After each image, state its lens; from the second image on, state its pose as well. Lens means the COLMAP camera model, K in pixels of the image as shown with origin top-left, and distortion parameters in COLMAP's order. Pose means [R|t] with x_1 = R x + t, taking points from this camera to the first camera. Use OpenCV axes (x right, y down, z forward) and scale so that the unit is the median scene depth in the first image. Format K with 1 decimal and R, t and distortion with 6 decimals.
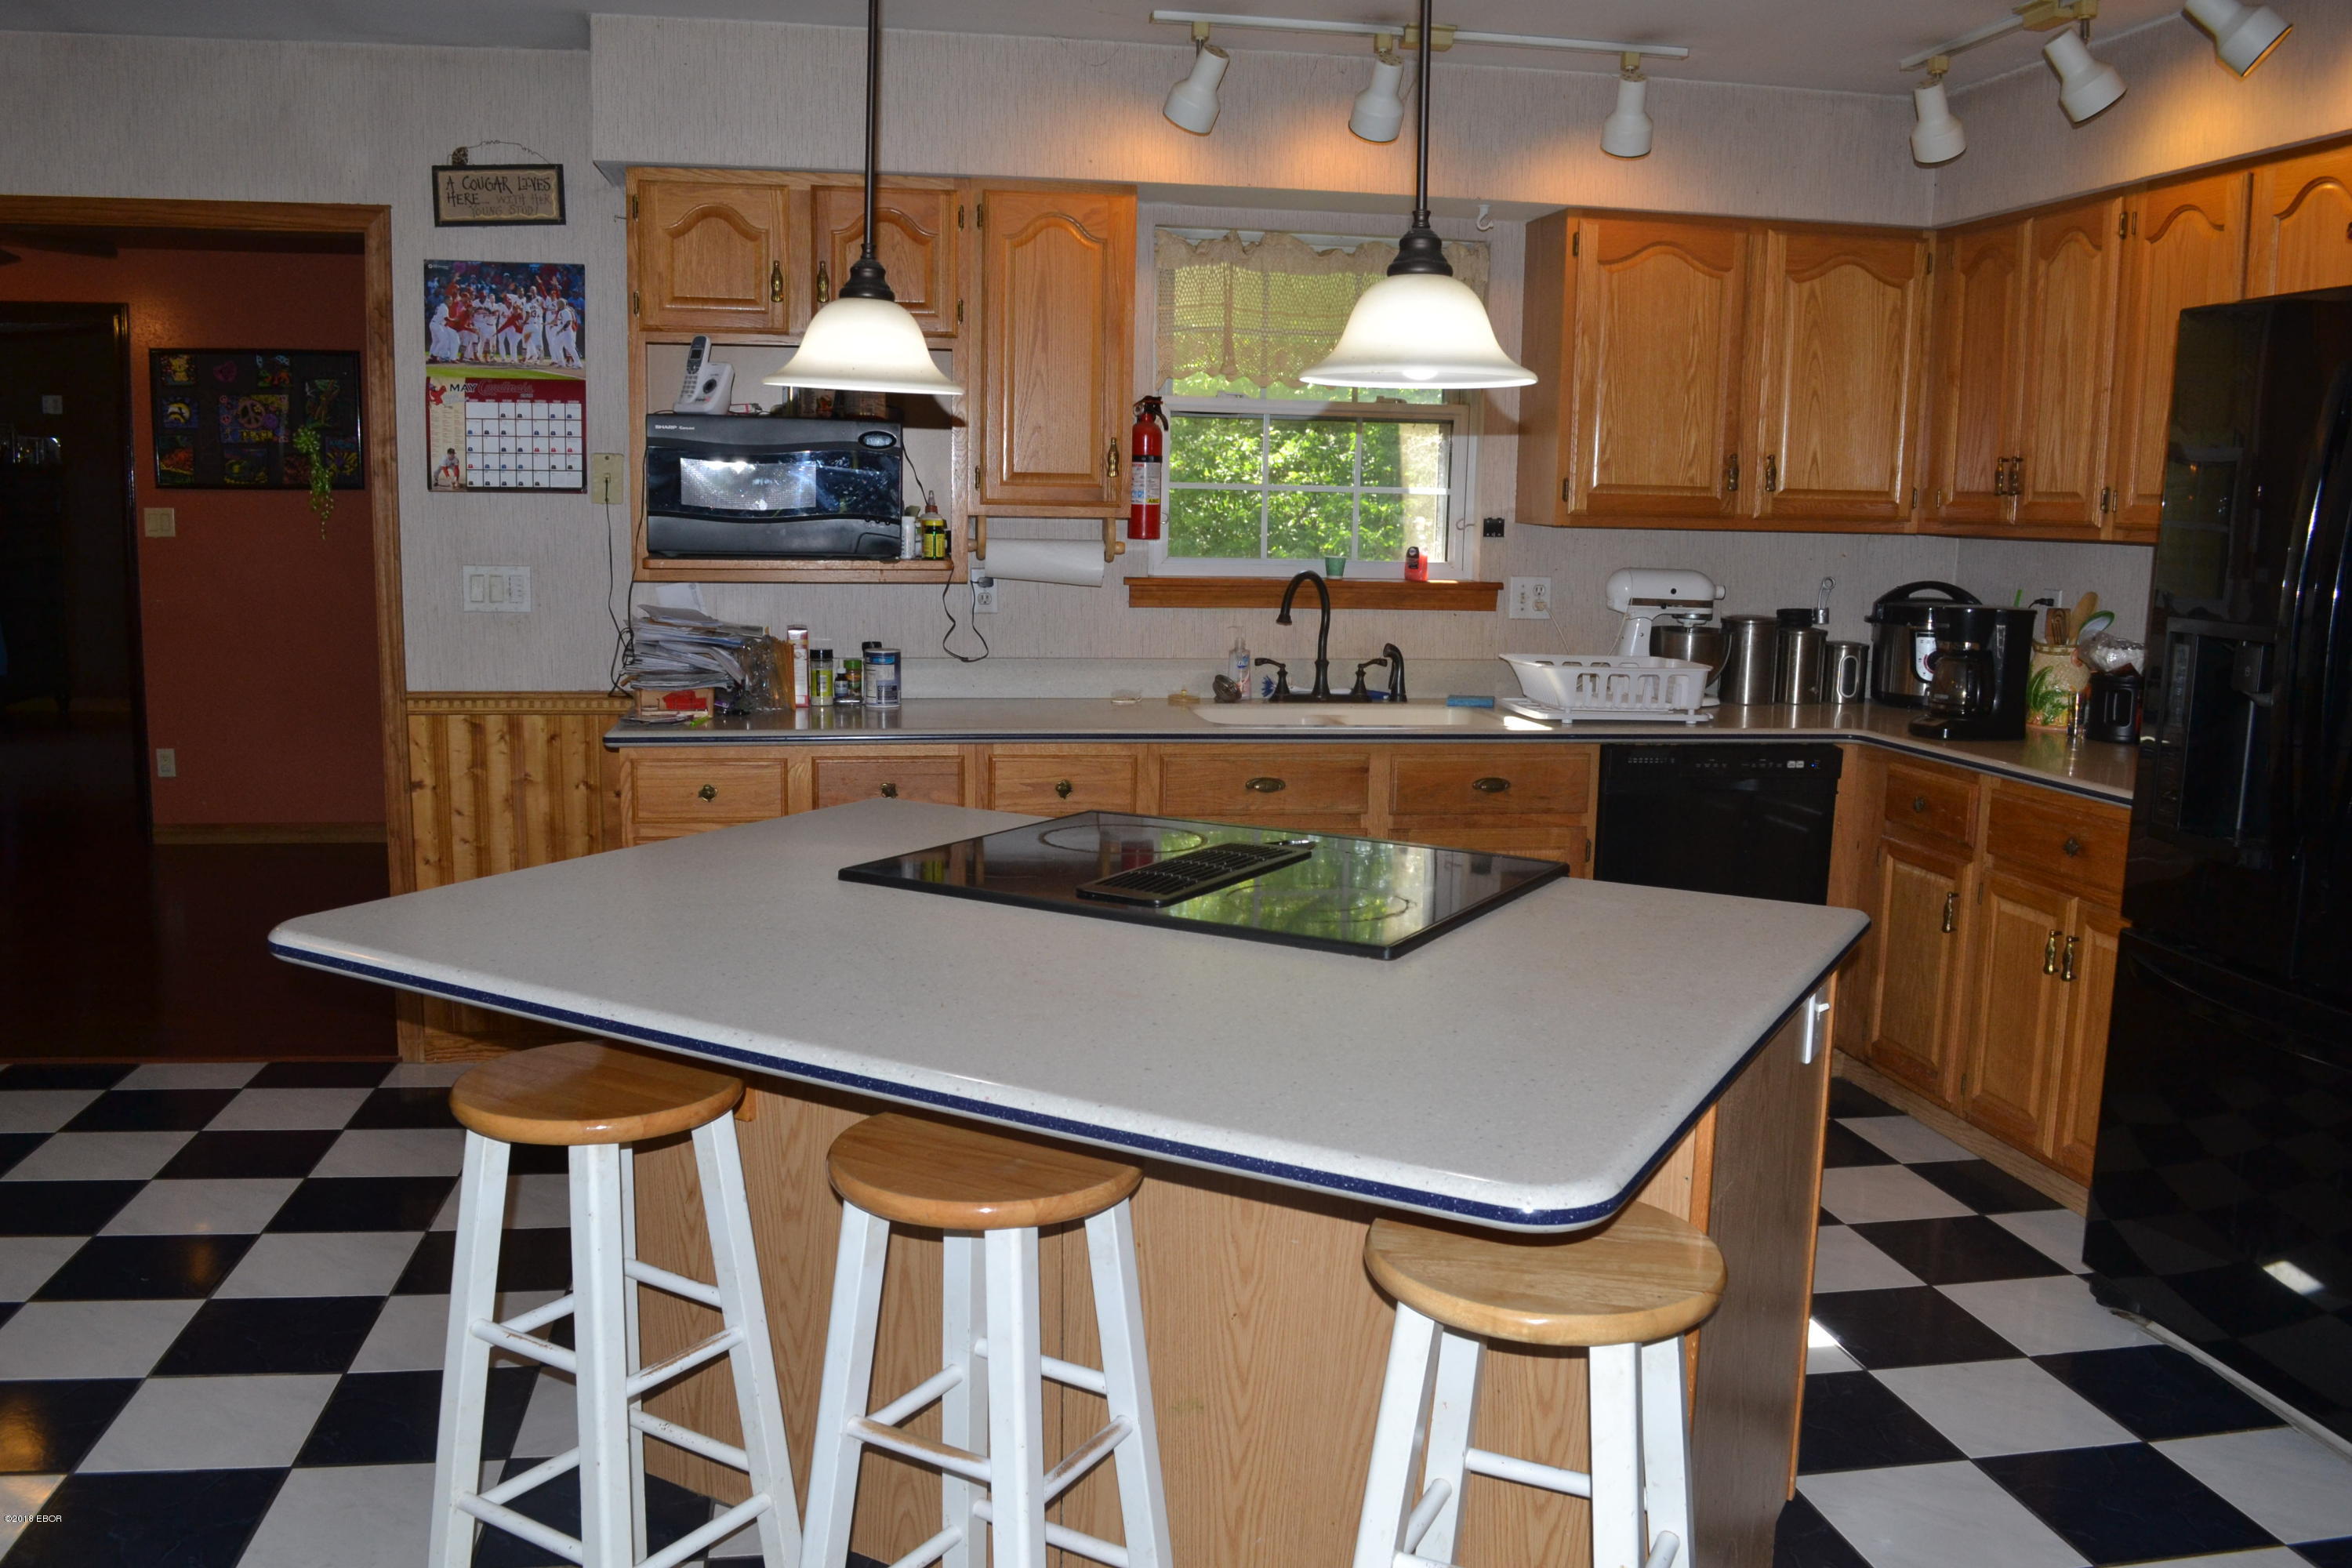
lens RADIAL K [[1890.3, 0, 1182.3], [0, 1890.3, 794.7], [0, 0, 1]] dist [-0.081551, 0.006877]
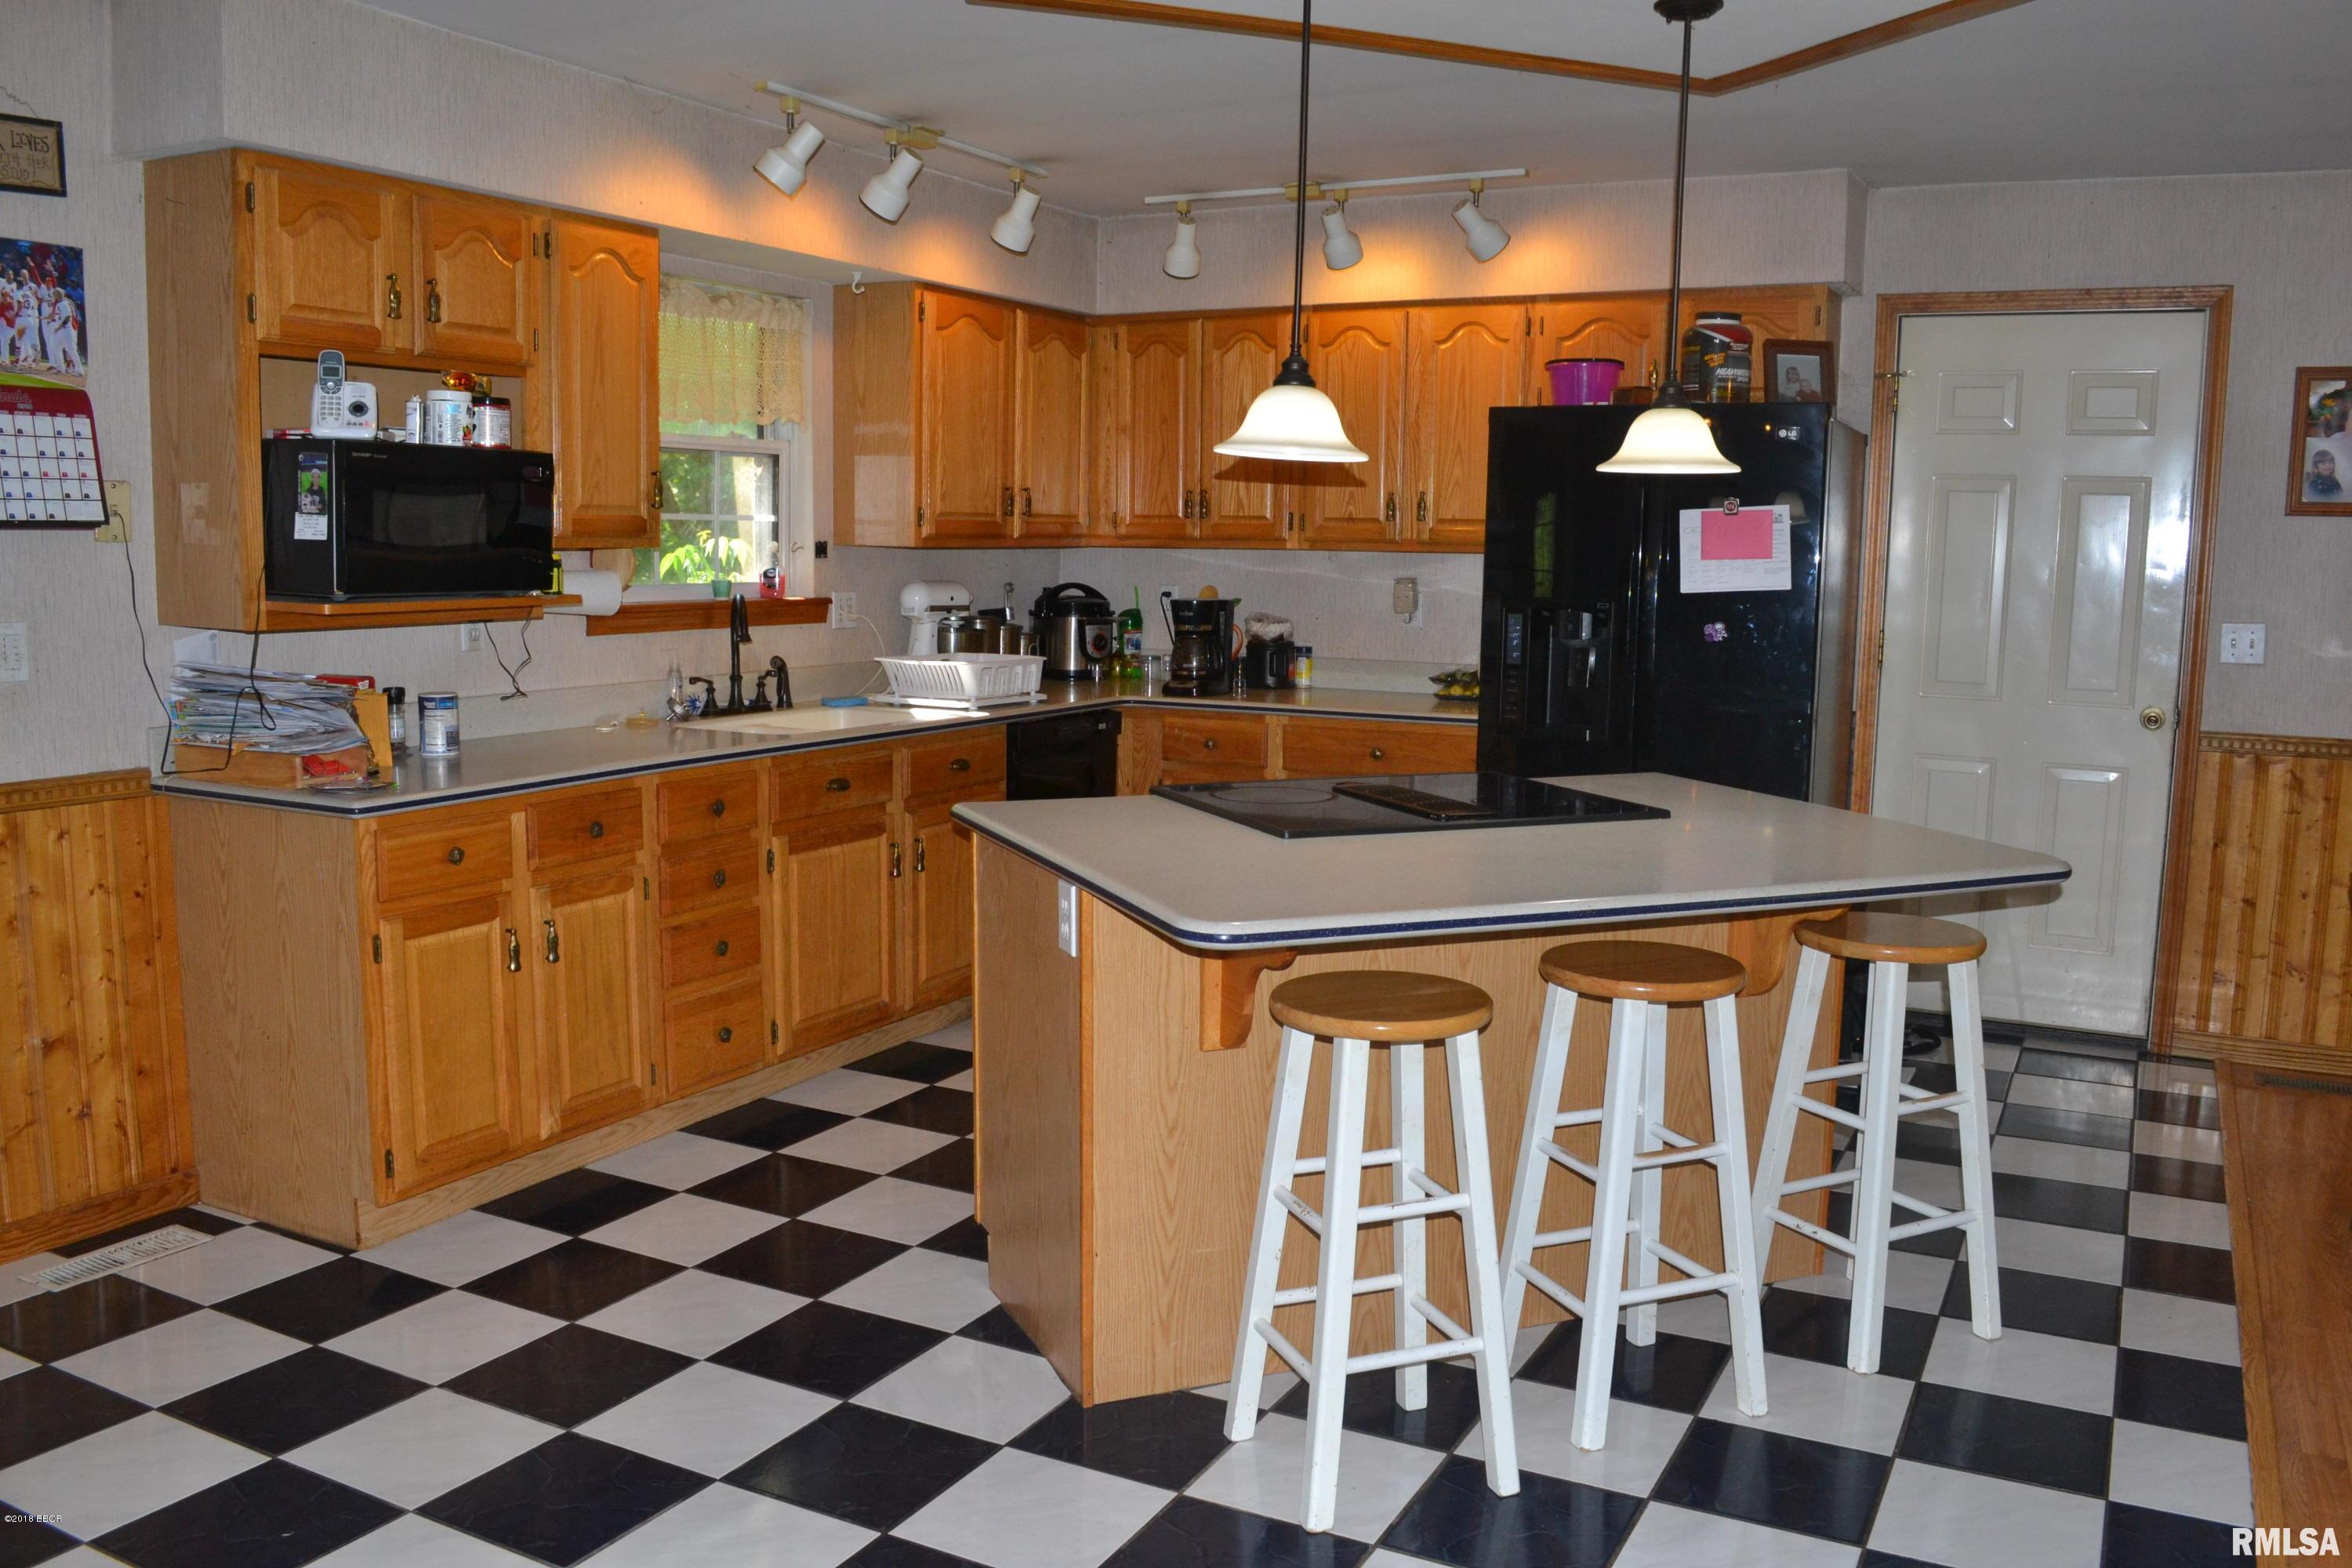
lens RADIAL K [[1890.3, 0, 1184.1], [0, 1890.3, 793.5], [0, 0, 1]] dist [-0.081551, 0.006877]
pose [[0.614001, -0.115945, 0.780743, -0.667534], [0.118859, 0.991455, 0.053763, -0.033743], [-0.780305, 0.059788, 0.622535, 0.141217]]
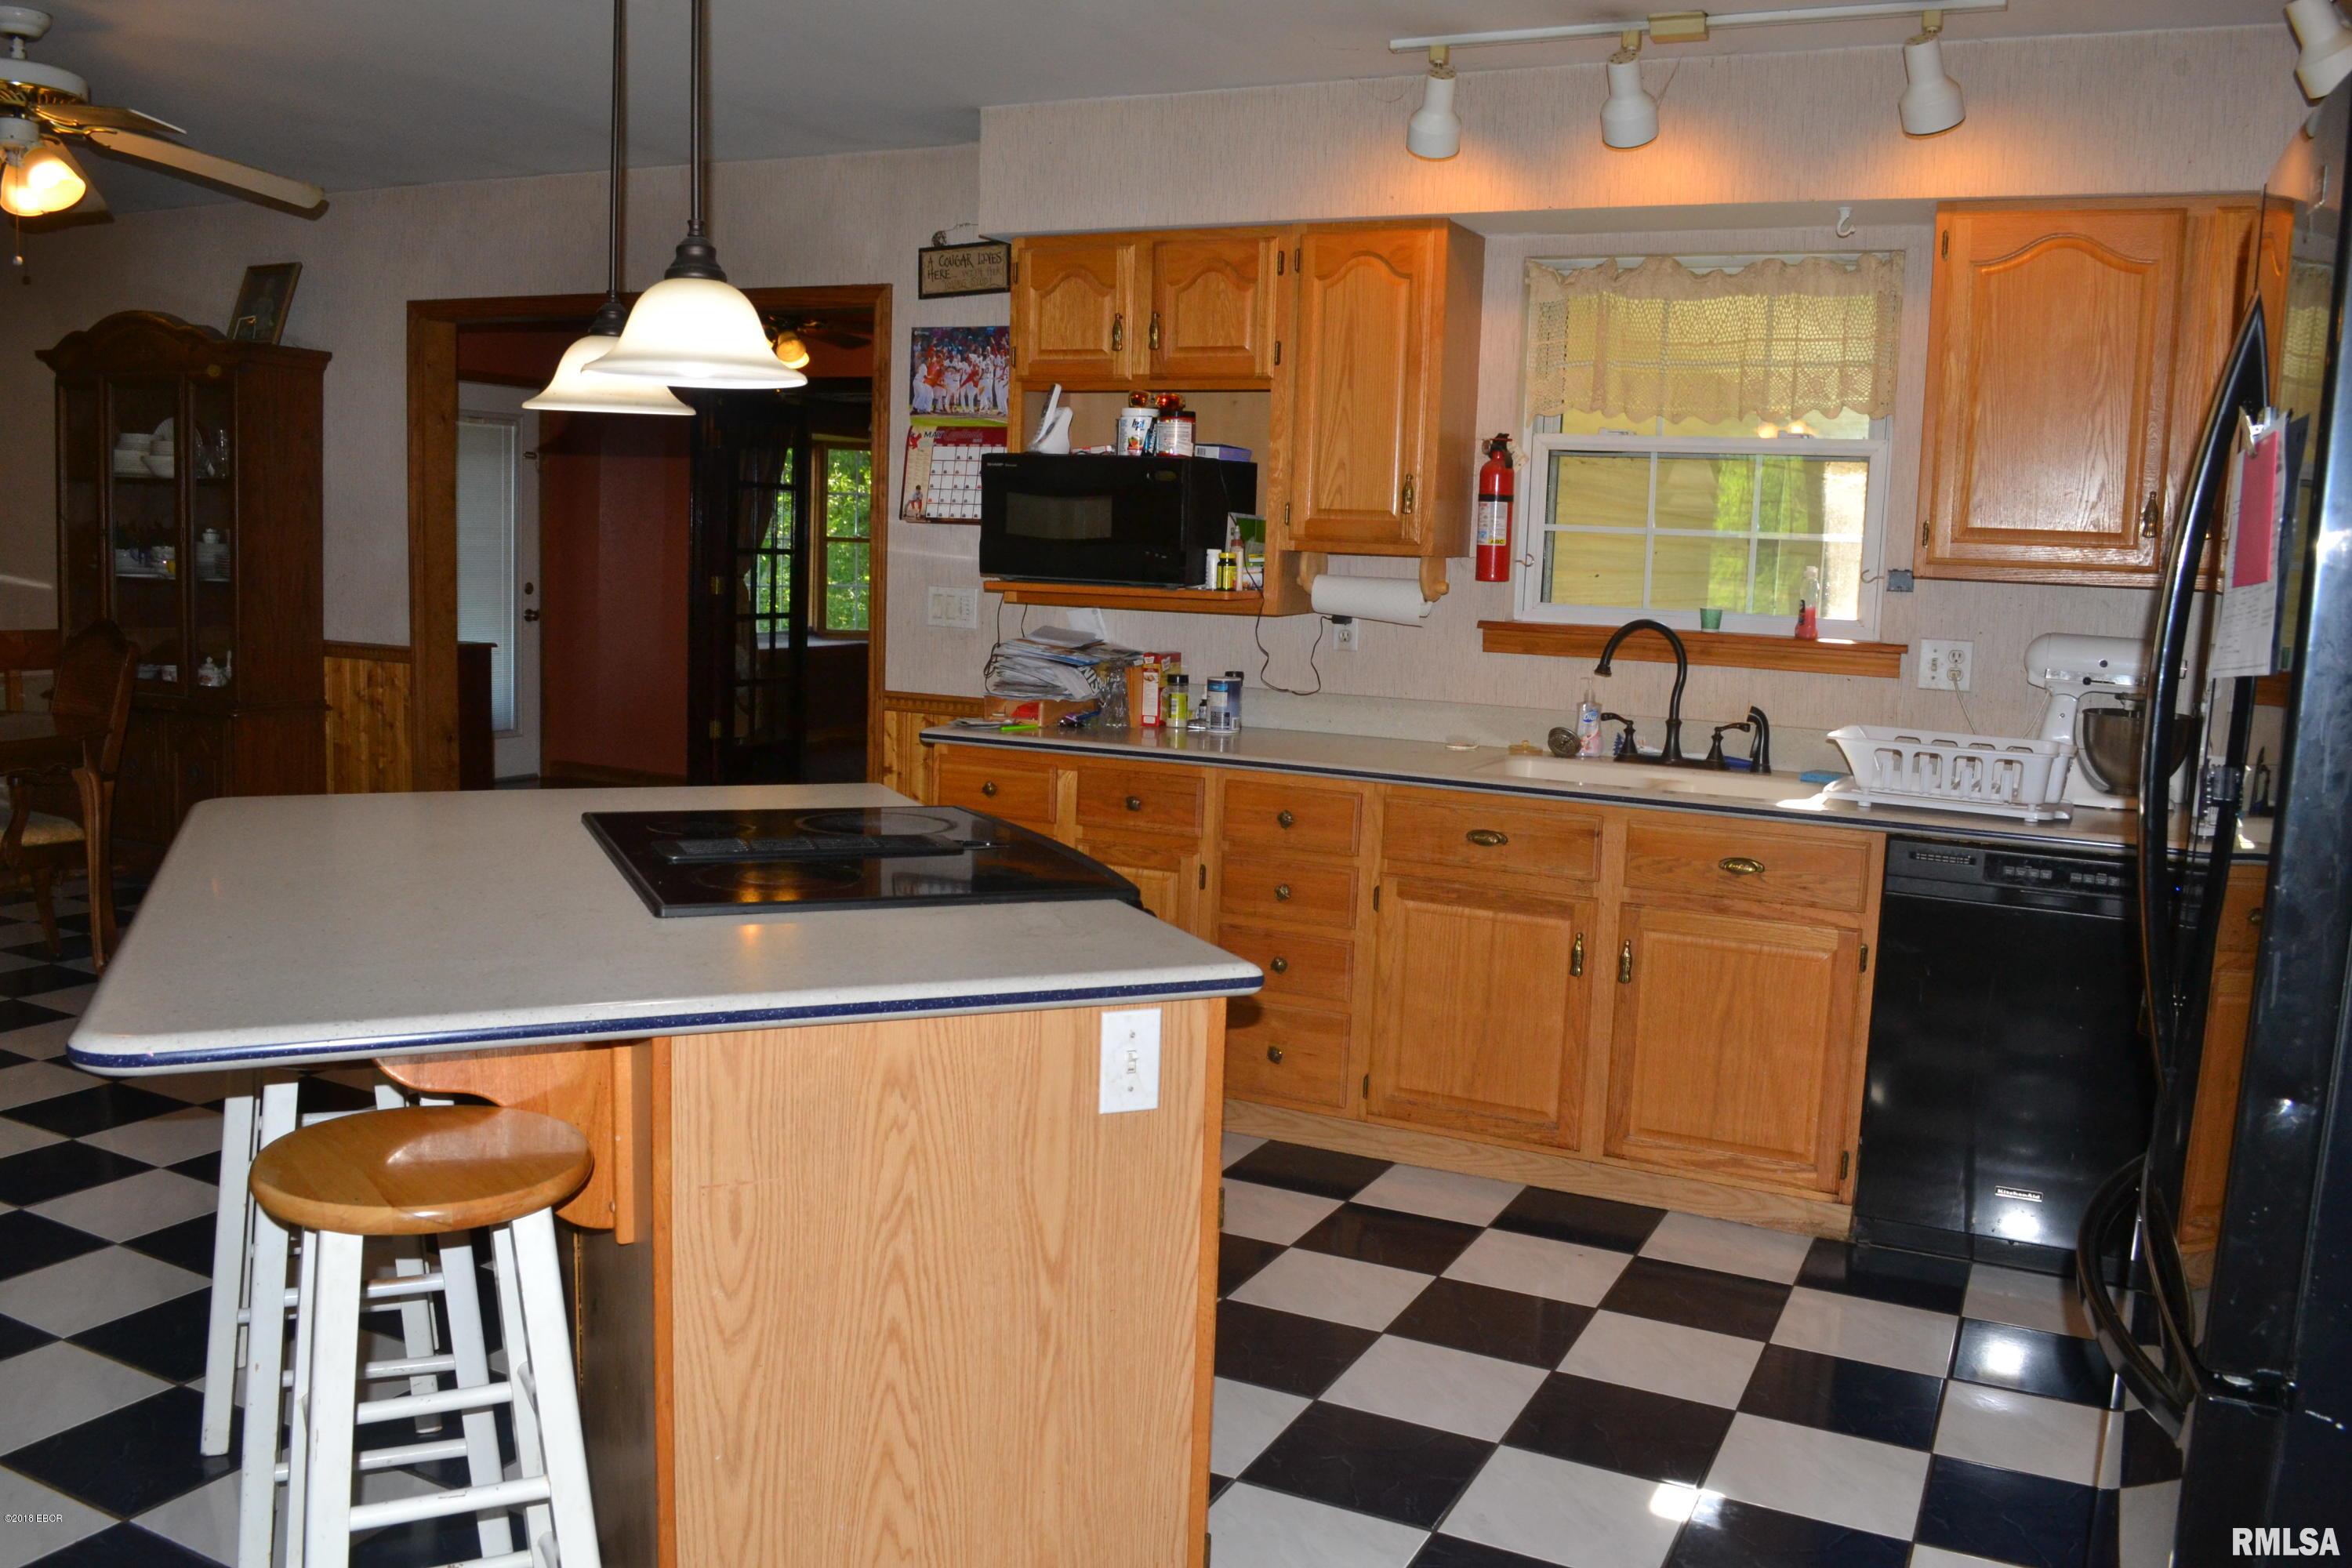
lens RADIAL K [[1890.3, 0, 1178.5], [0, 1890.3, 783.4], [0, 0, 1]] dist [-0.081551, 0.006877]
pose [[0.806713, 0.084767, -0.584832, 0.445314], [-0.112408, 0.993601, -0.011041, -0.004246], [0.580154, 0.074646, 0.811079, 0.140446]]
